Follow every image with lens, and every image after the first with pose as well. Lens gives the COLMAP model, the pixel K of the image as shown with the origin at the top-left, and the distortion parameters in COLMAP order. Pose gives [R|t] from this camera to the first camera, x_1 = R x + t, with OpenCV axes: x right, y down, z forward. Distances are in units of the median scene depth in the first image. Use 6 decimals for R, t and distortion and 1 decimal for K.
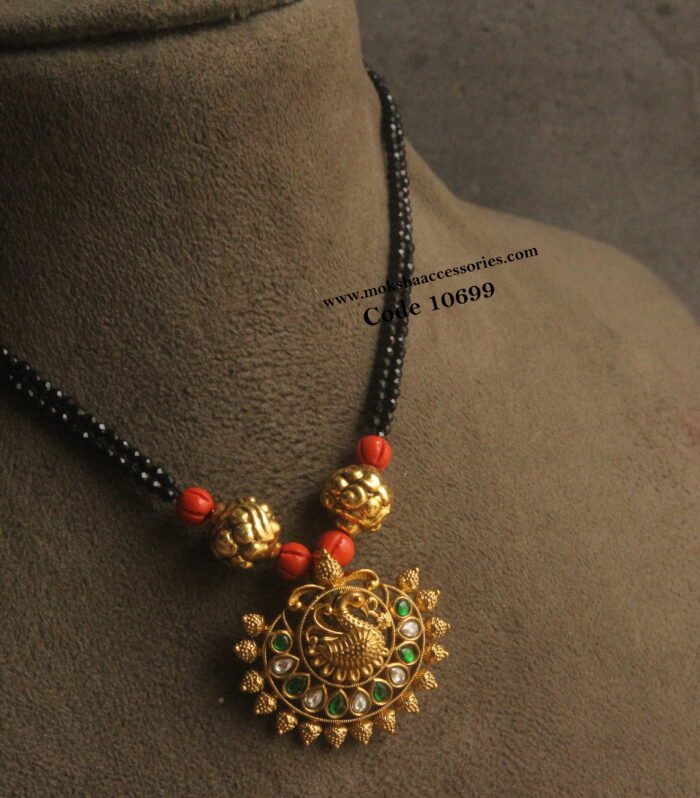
lens RADIAL K [[3179.4, 0, 333.3], [0, 3179.4, 397.6], [0, 0, 1]] dist [0.070611, -1.954661]
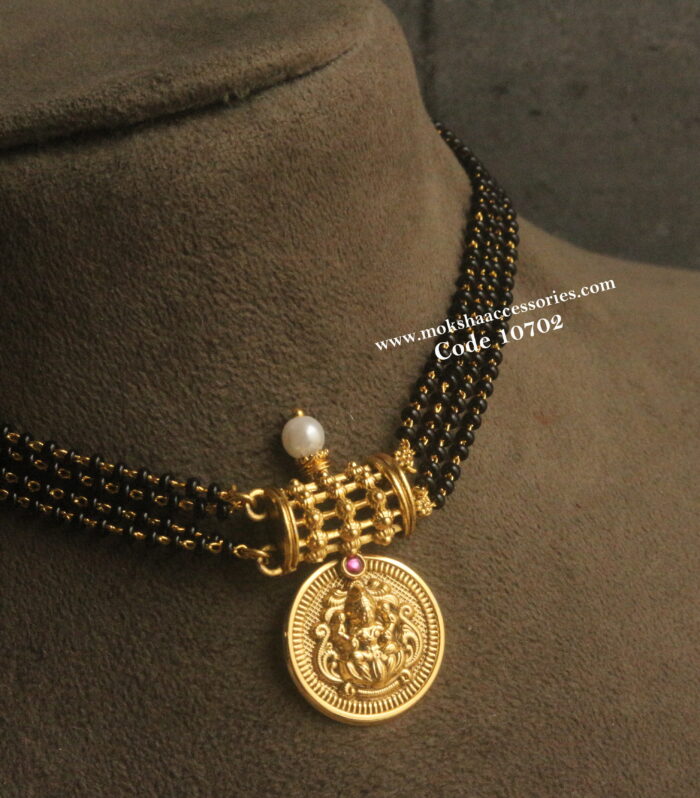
lens RADIAL K [[3179.4, 0, 333.3], [0, 3179.4, 397.6], [0, 0, 1]] dist [0.070611, -1.954661]
pose [[0.982311, -0.051447, -0.180051, 0.142728], [0.055935, 0.998235, 0.019935, -0.056810], [0.178708, -0.029653, 0.983455, 0.182077]]
